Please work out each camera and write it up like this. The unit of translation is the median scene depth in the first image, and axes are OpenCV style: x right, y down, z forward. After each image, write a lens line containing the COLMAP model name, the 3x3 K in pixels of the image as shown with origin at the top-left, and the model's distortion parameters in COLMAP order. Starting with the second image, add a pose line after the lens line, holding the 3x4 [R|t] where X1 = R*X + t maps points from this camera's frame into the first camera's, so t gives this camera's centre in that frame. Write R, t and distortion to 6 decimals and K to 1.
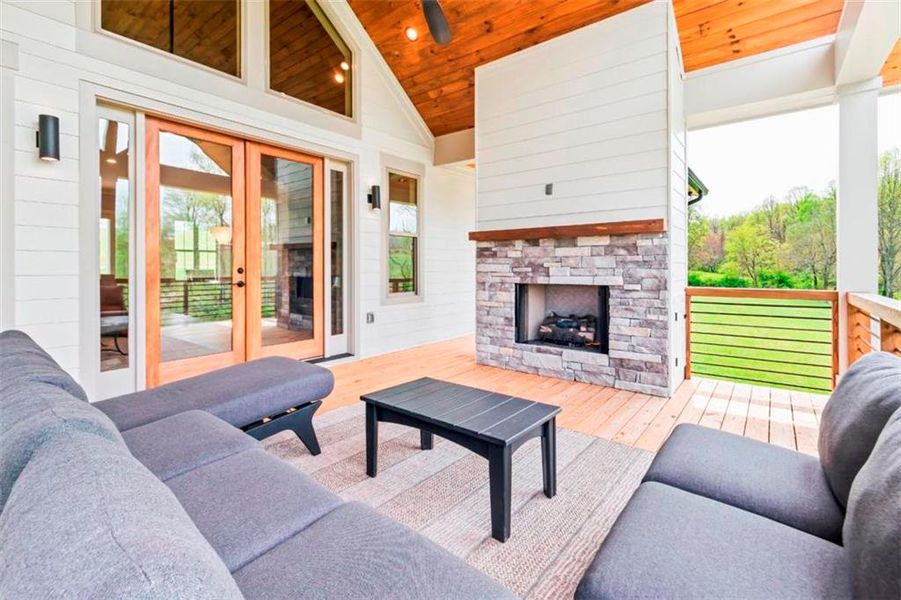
lens RADIAL K [[409.4, 0, 453.9], [0, 409.4, 270.6], [0, 0, 1]] dist [0.000182, -0.000082]
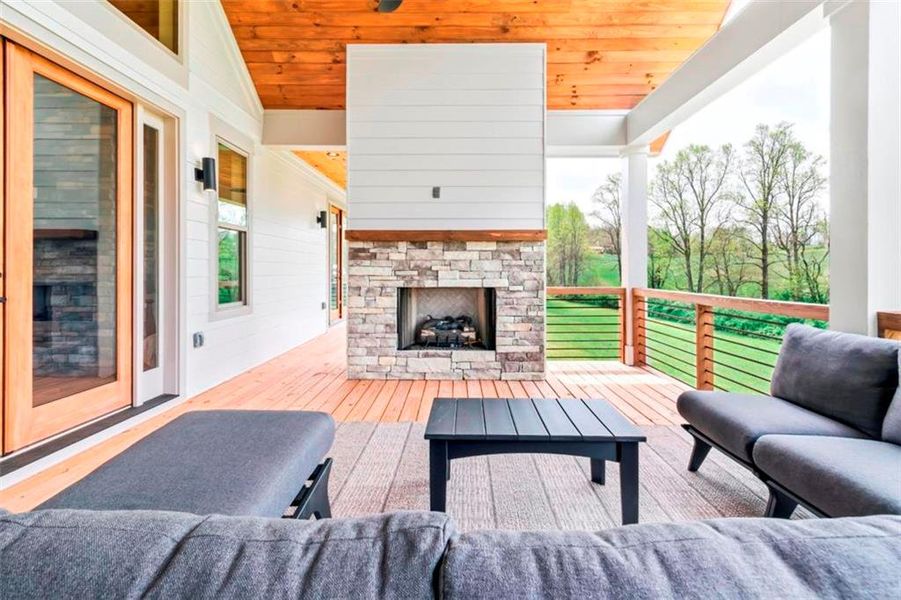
lens RADIAL K [[409.4, 0, 453.9], [0, 409.4, 270.6], [0, 0, 1]] dist [0.000182, -0.000082]
pose [[0.789595, 0.001512, 0.613627, -0.337321], [0.001995, 0.999985, -0.005030, -0.002614], [-0.613626, 0.005196, 0.789580, 0.181052]]
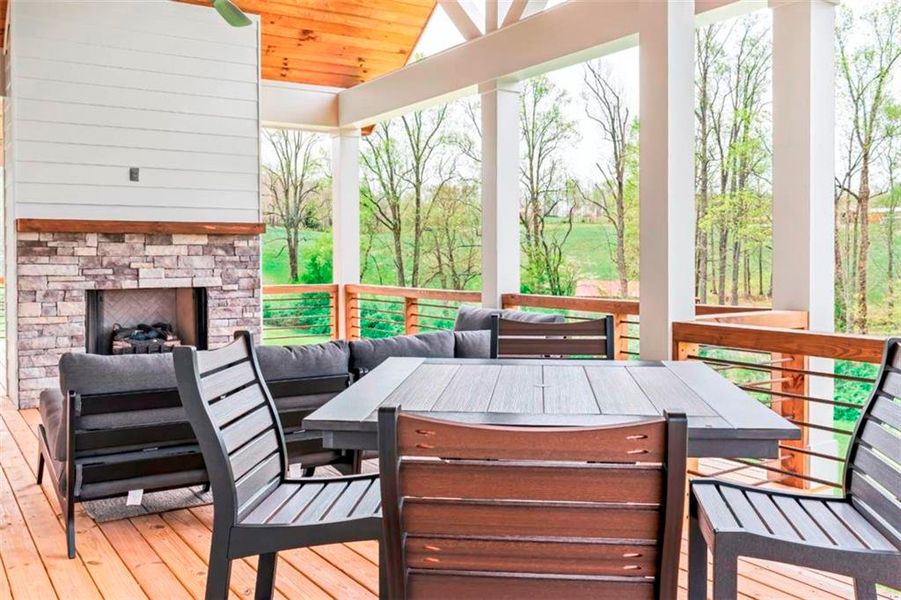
lens RADIAL K [[823.0, 0, 450.6], [0, 823.0, 274.6], [0, 0, 1]] dist [-0.000228, -0.000527]
pose [[0.320634, -0.021416, 0.946961, -1.117117], [0.007974, 0.999770, 0.019910, -0.022886], [-0.947170, 0.001167, 0.320731, -0.139111]]
